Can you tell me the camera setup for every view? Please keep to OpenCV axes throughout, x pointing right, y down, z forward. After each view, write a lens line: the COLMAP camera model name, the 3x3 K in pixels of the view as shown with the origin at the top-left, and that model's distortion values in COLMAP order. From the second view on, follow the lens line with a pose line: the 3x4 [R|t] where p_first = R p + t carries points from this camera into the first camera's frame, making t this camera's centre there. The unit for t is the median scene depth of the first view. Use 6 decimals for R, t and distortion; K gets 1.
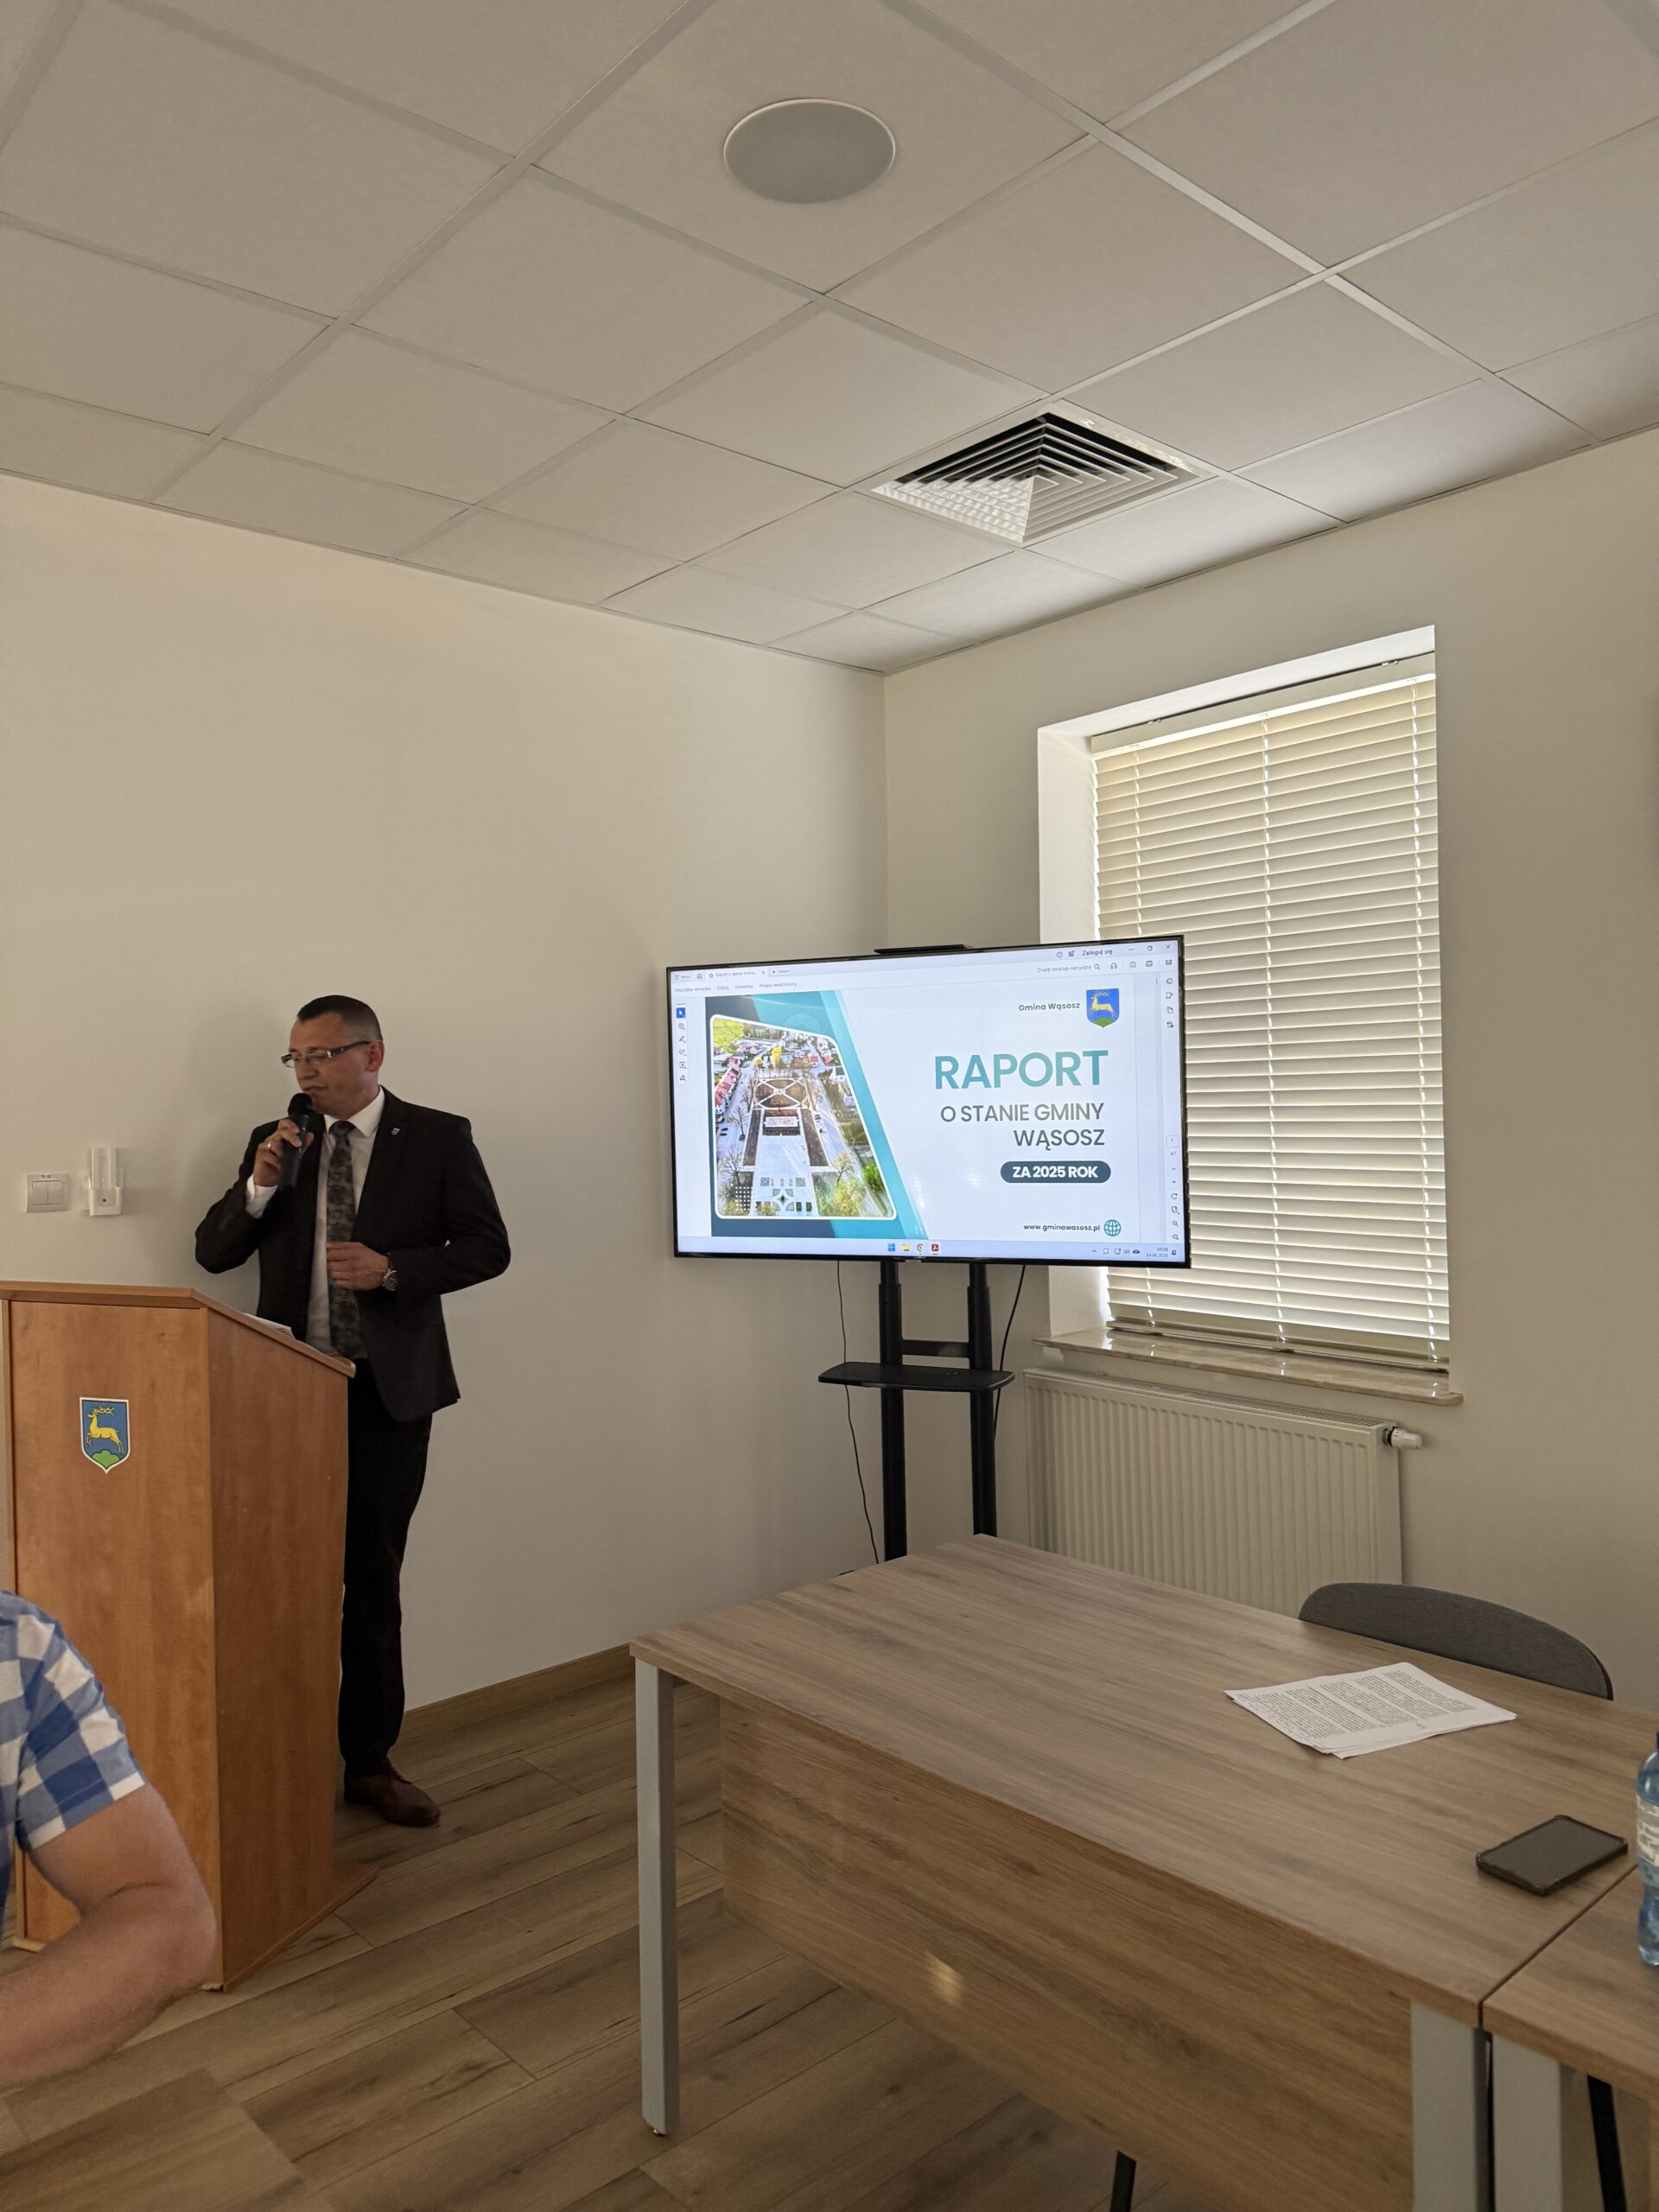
lens RADIAL K [[1539.9, 0, 814.4], [0, 1539.9, 1093.7], [0, 0, 1]] dist [0.056621, -0.064533]
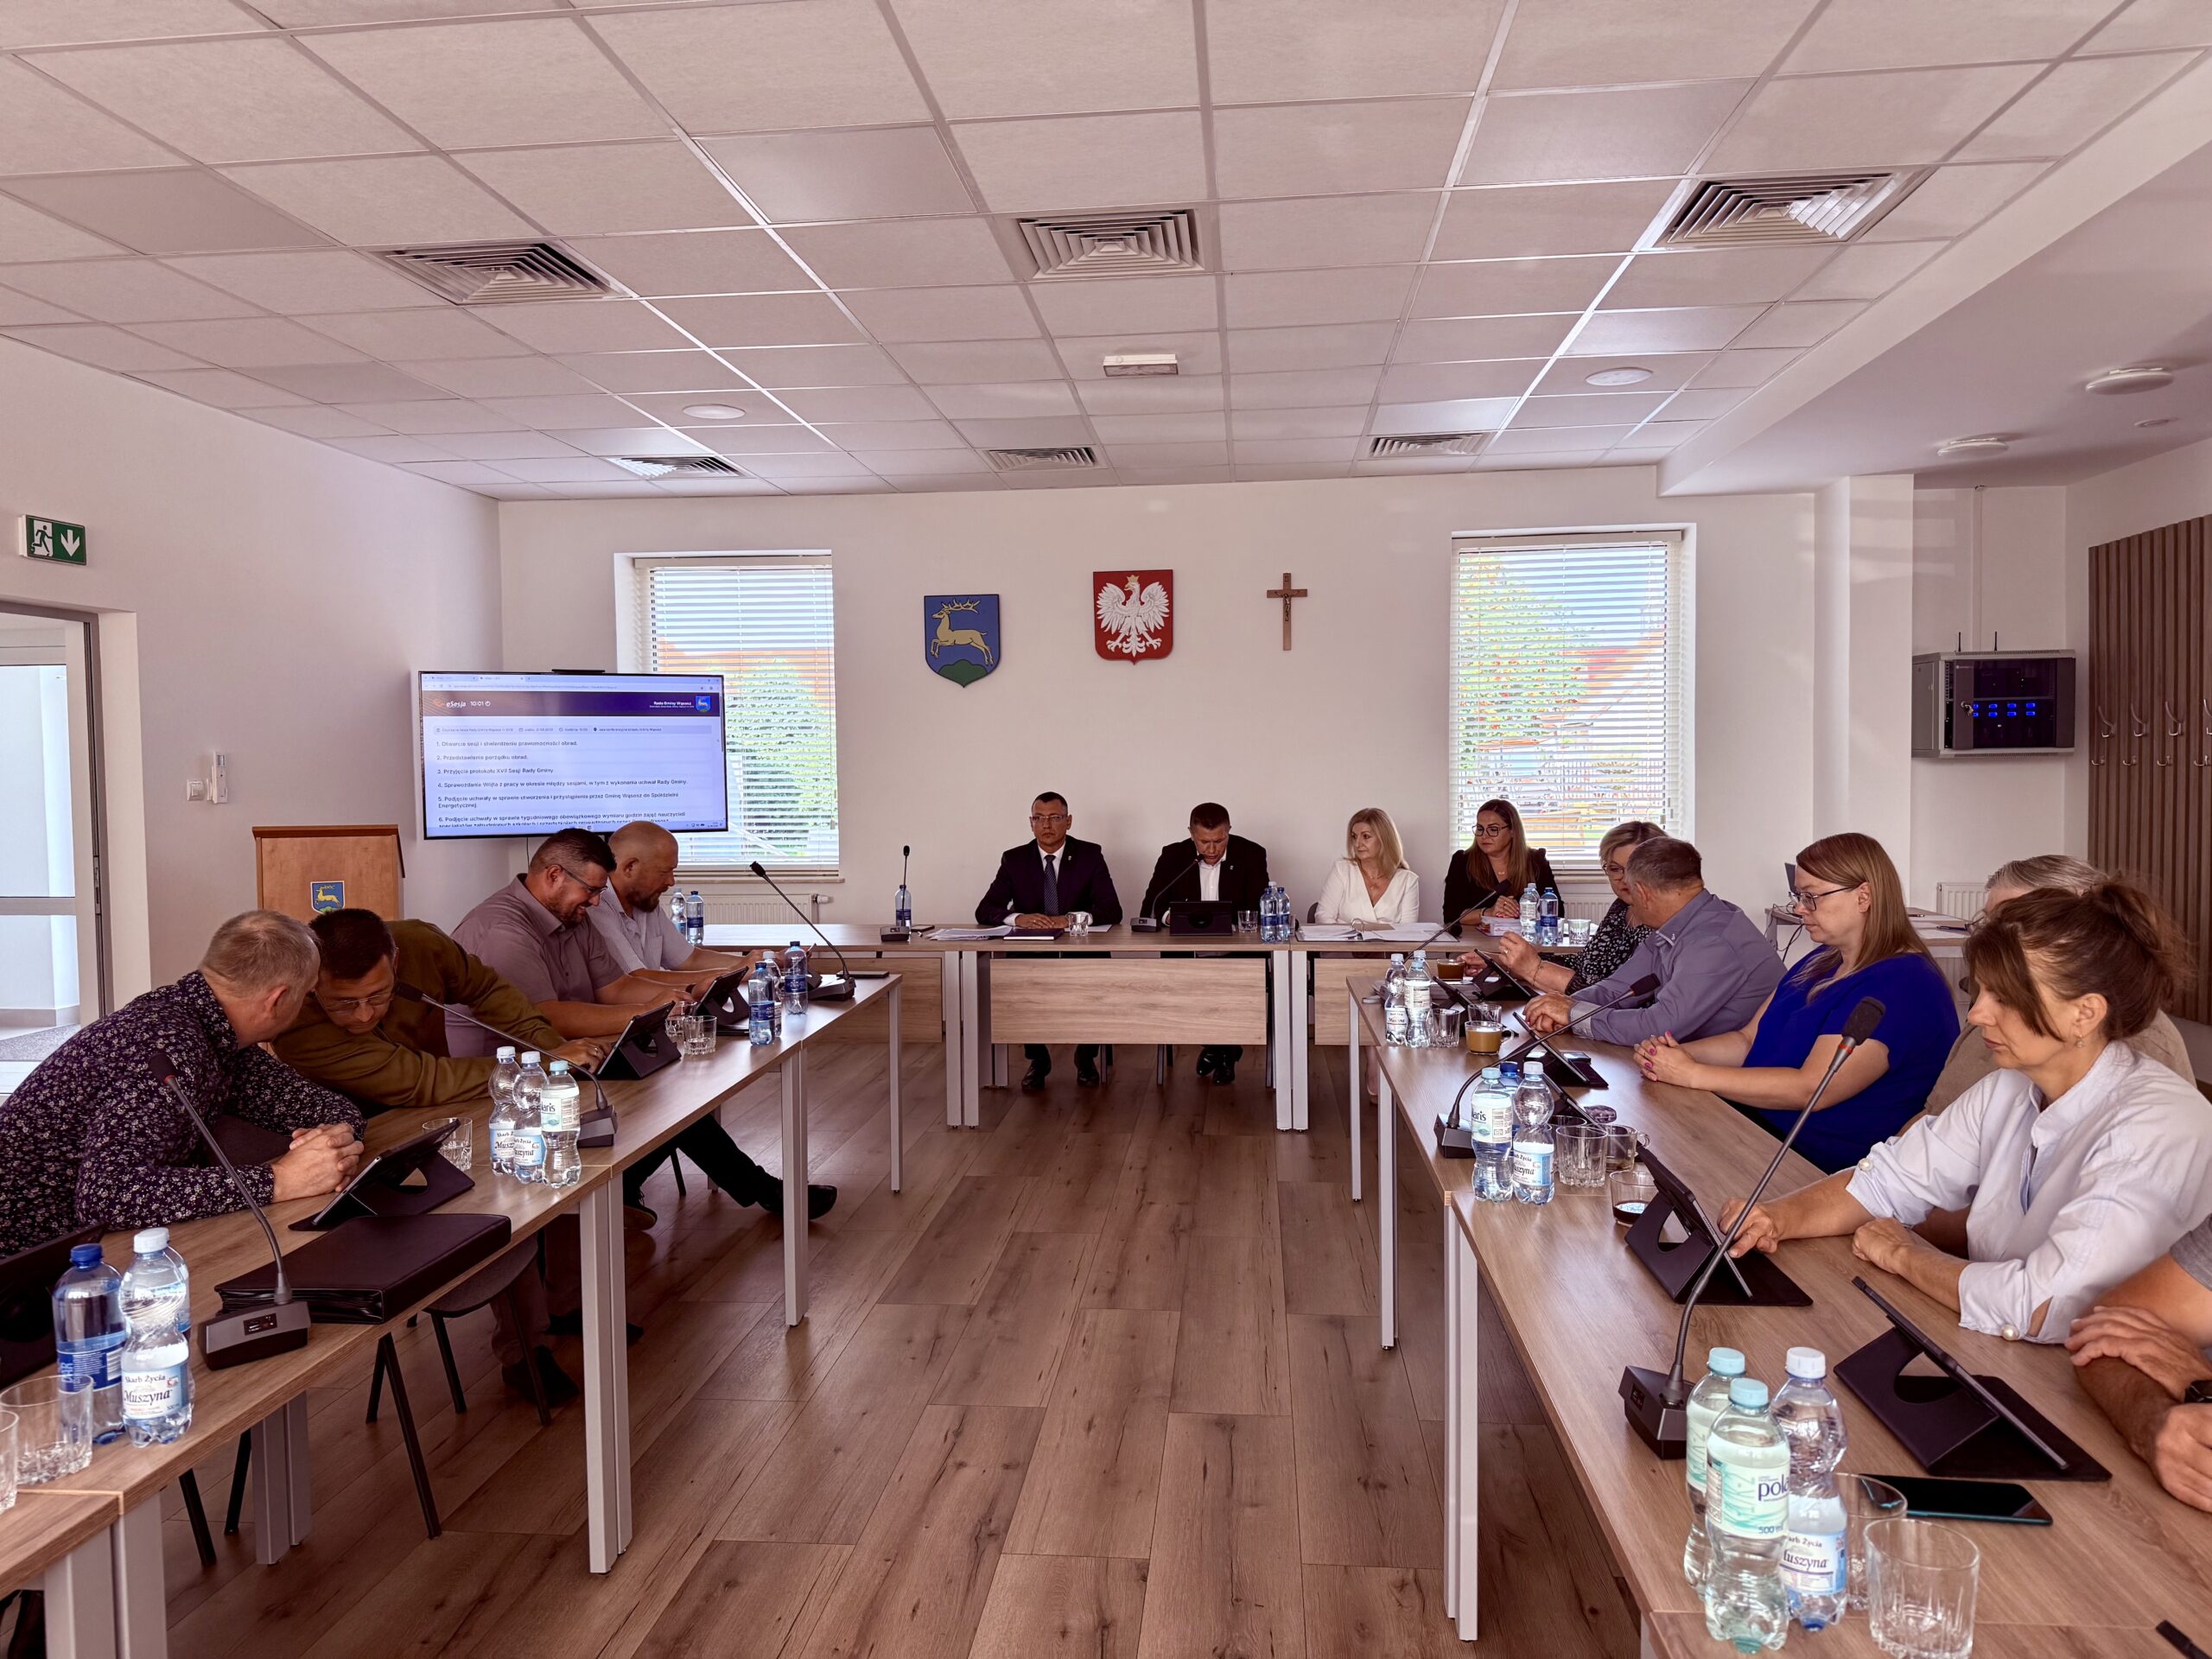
lens RADIAL K [[1539.9, 0, 1104.4], [0, 1539.9, 822.4], [0, 0, 1]] dist [0.056621, -0.064533]
pose [[0.726415, -0.014005, 0.687113, -0.799779], [-0.005628, 0.999638, 0.026325, 0.038882], [-0.687233, -0.022990, 0.726073, -0.860950]]
